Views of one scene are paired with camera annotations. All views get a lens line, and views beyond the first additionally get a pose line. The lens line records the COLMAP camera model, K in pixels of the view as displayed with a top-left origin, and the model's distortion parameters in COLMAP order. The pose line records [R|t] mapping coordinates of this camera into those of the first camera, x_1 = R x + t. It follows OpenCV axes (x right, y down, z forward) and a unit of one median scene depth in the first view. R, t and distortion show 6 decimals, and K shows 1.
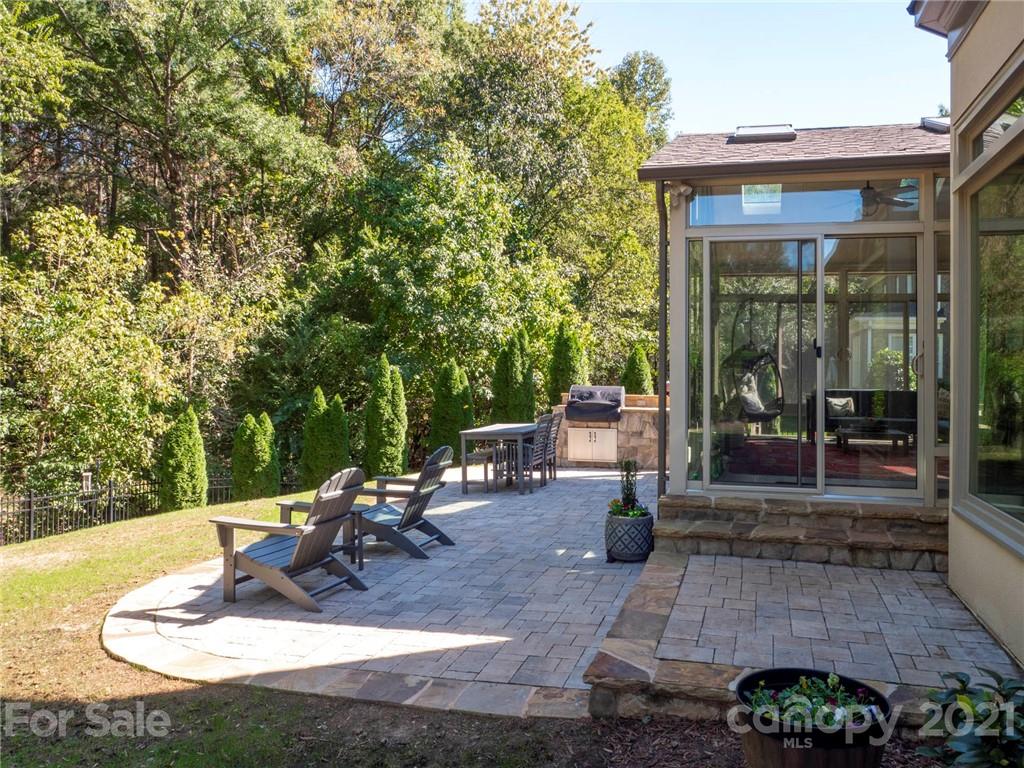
lens RADIAL K [[771.2, 0, 561.9], [0, 771.2, 370.5], [0, 0, 1]] dist [-0.060072, 0.088781]
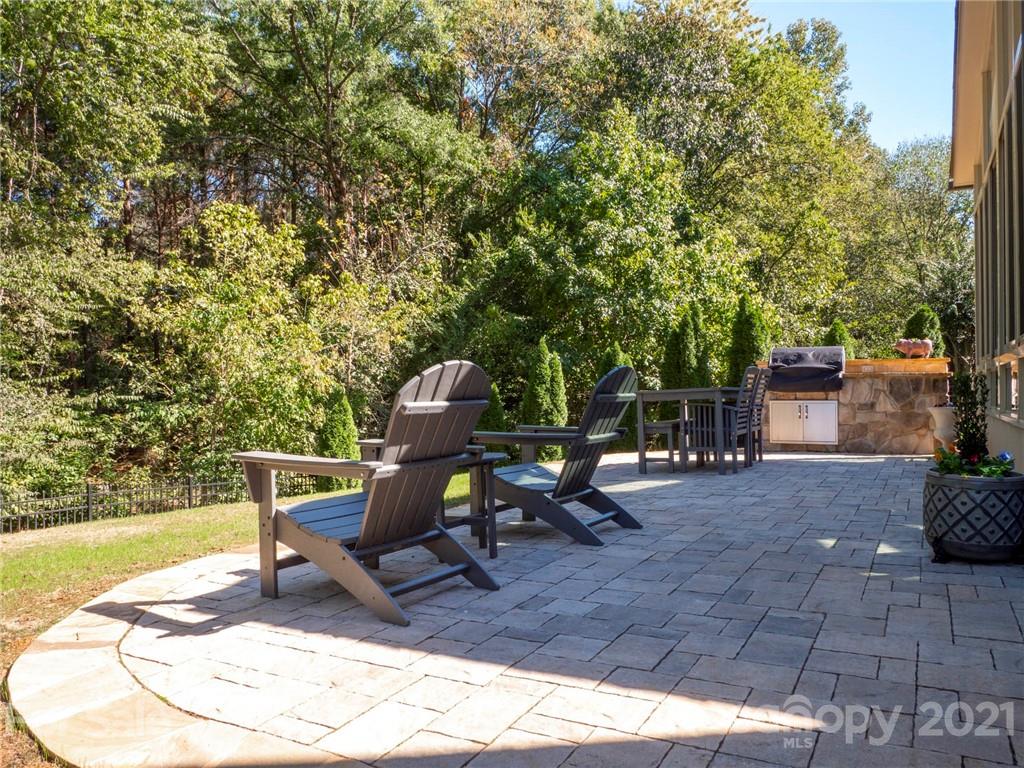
lens RADIAL K [[753.7, 0, 516.1], [0, 753.7, 403.5], [0, 0, 1]] dist [-0.053122, 0.085664]
pose [[0.964573, -0.012863, -0.263502, -0.029341], [0.018210, 0.999675, 0.017861, 0.043490], [0.263186, -0.022027, 0.964493, 0.147117]]
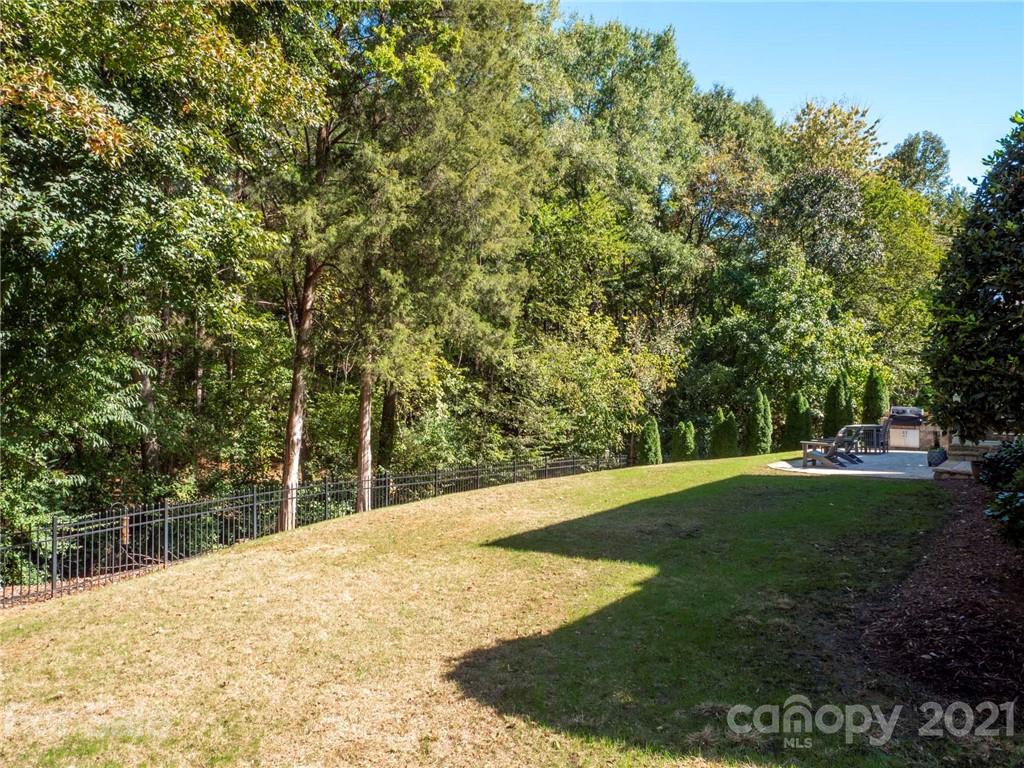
lens RADIAL K [[730.0, 0, 555.8], [0, 730.0, 387.4], [0, 0, 1]] dist [-0.003132, -0.005038]
pose [[0.938915, 0.002853, -0.344137, -0.109574], [-0.007116, 0.999913, -0.011125, -0.001444], [0.344075, 0.012894, 0.938854, -0.715361]]
